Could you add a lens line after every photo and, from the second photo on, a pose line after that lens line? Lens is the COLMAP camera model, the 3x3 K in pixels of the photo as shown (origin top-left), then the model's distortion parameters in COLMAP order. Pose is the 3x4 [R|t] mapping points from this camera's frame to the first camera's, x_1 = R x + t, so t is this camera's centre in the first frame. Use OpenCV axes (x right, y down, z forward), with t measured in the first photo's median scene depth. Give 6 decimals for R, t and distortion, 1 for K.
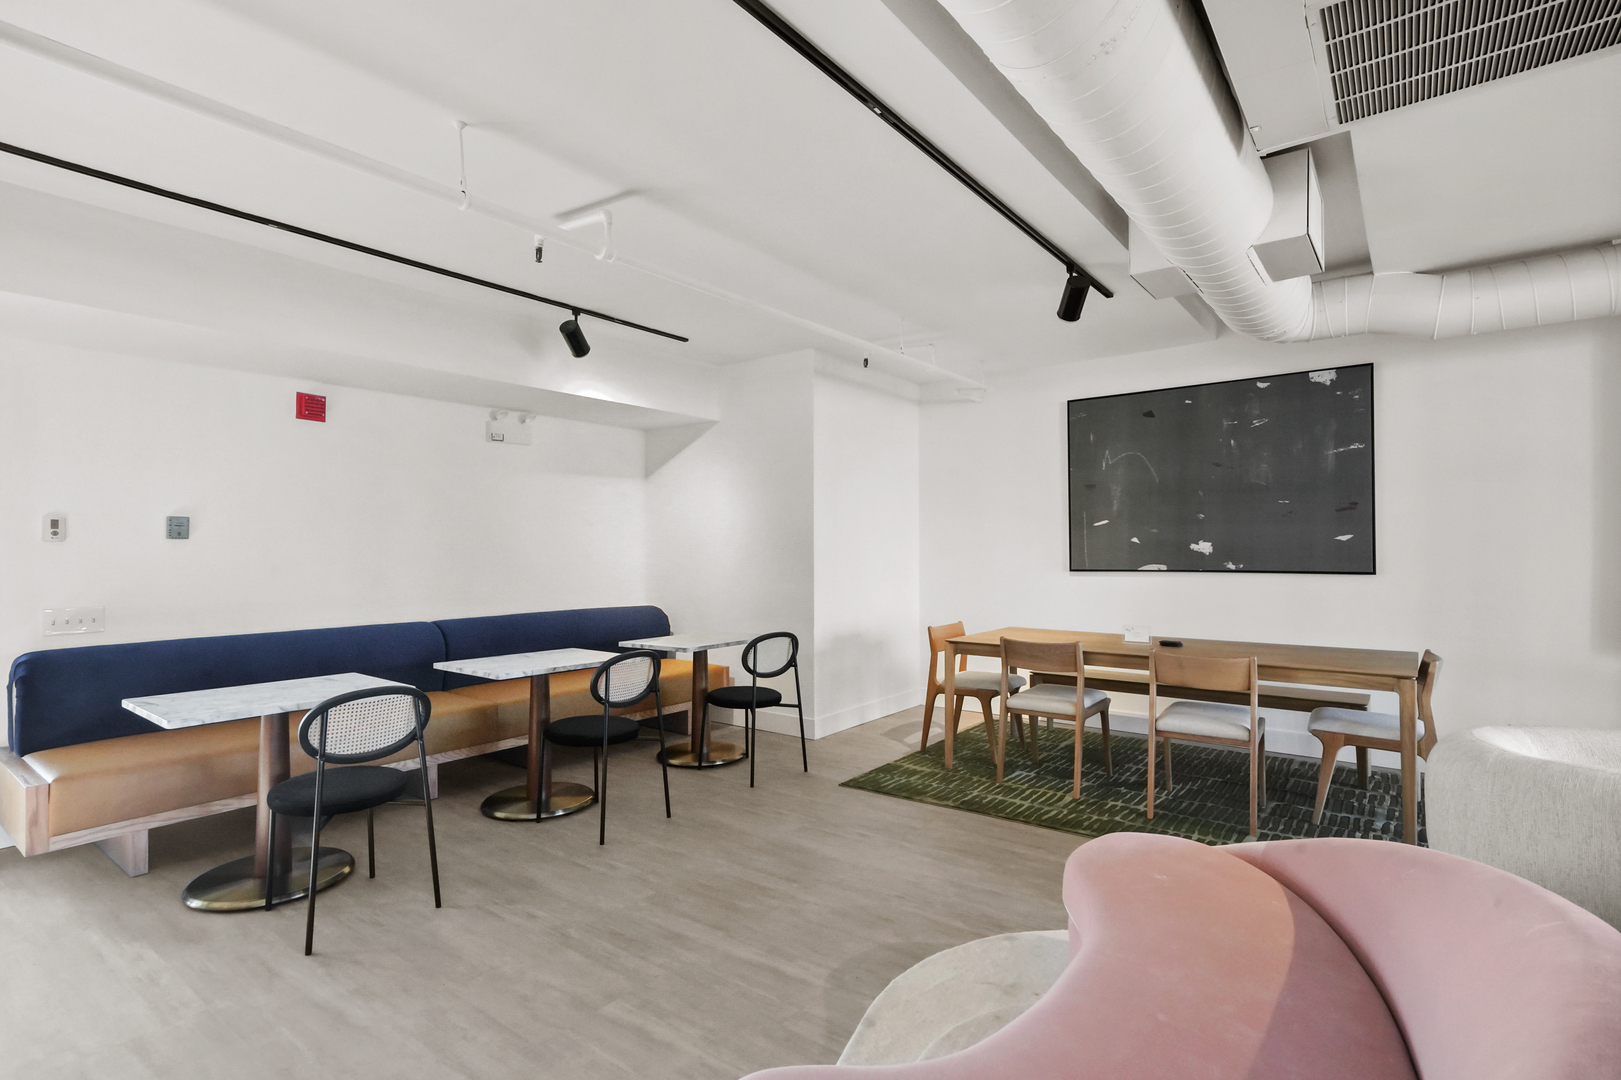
lens RADIAL K [[781.0, 0, 814.1], [0, 781.0, 544.9], [0, 0, 1]] dist [0.003902, 0.000133]
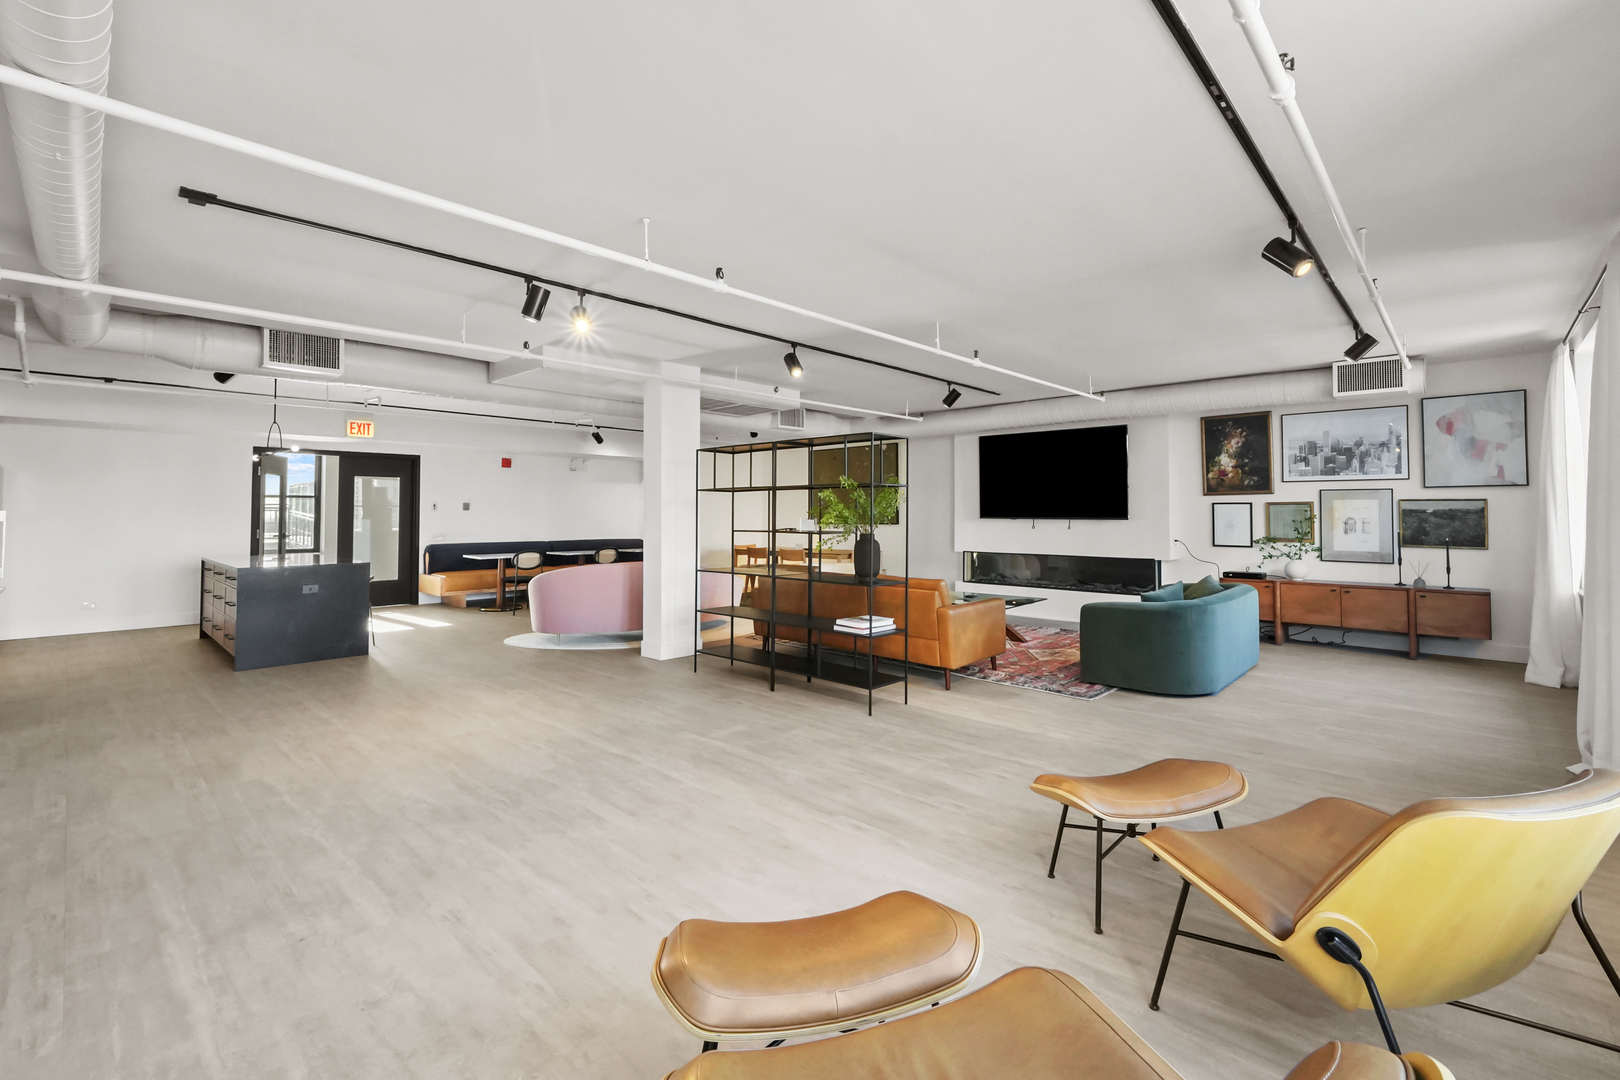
lens RADIAL K [[690.7, 0, 810.1], [0, 690.7, 496.4], [0, 0, 1]] dist [0.004102, -0.000504]
pose [[0.994651, -0.001065, -0.103286, 0.647078], [-0.001251, 0.999749, -0.022362, -0.003534], [0.103284, 0.022371, 0.994400, -1.256983]]
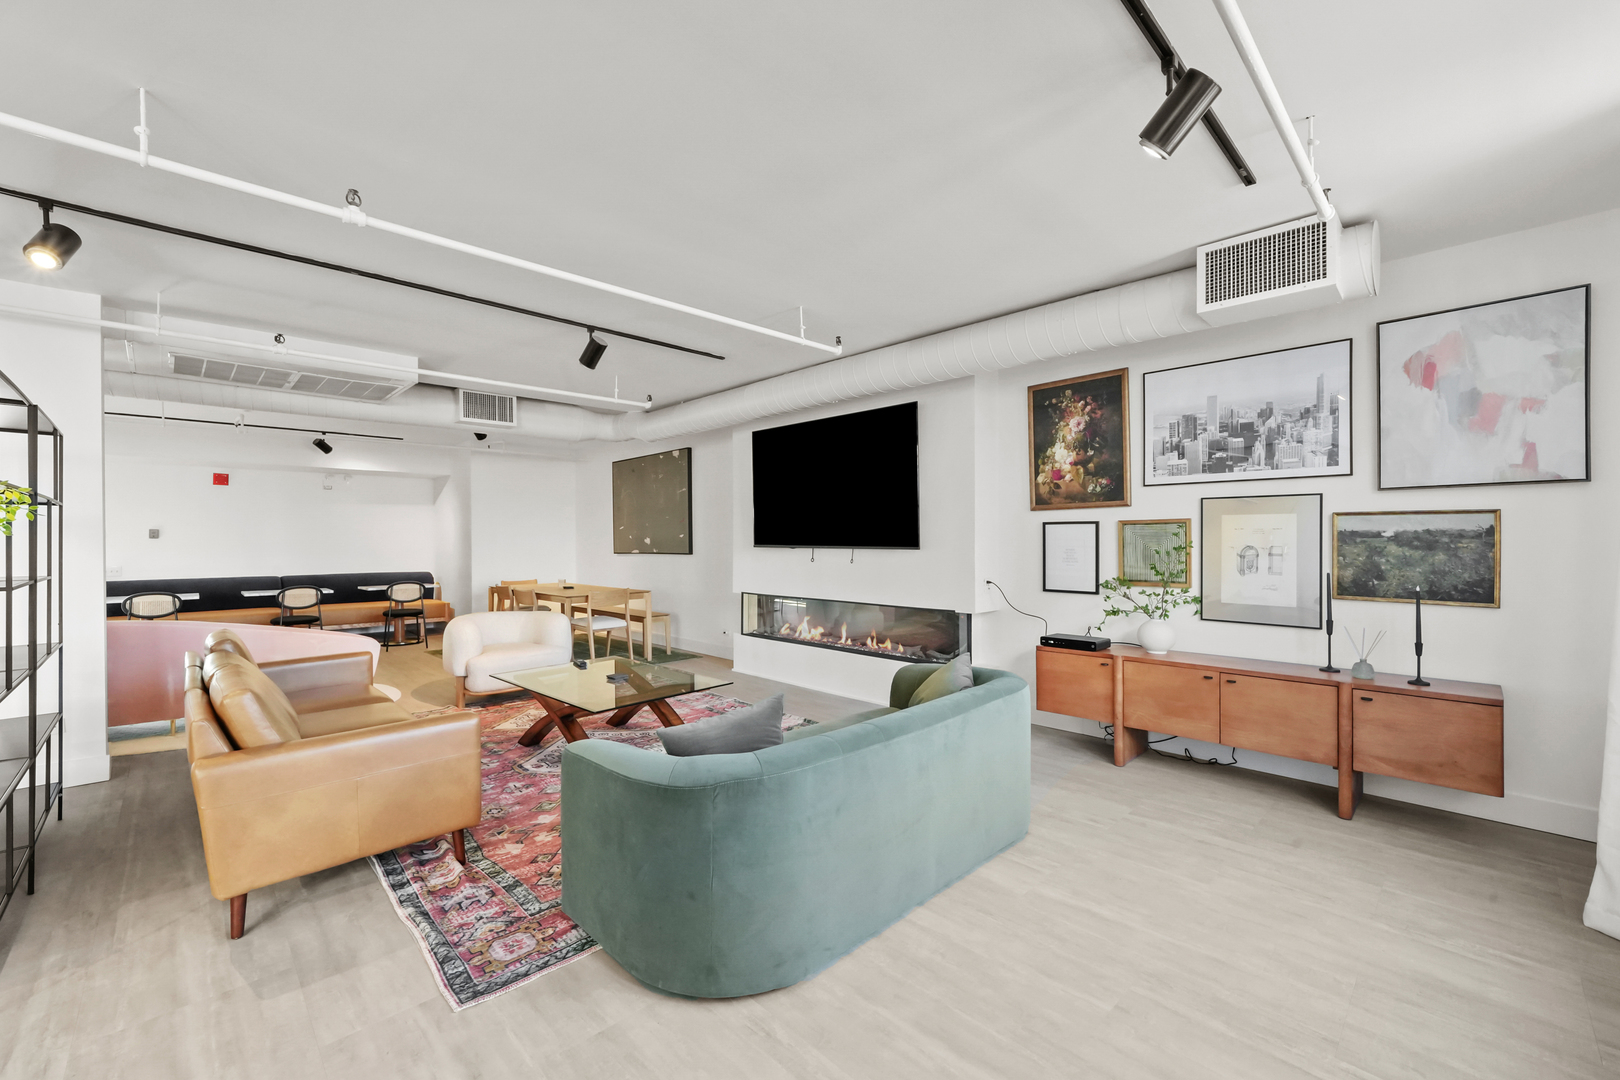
lens RADIAL K [[650.0, 0, 799.5], [0, 650.0, 541.2], [0, 0, 1]] dist [-0.001348, 0.000546]
pose [[0.989083, -0.002365, -0.147343, 1.195354], [0.003237, 0.999979, 0.005678, -0.004484], [0.147326, -0.006093, 0.989069, -0.557570]]
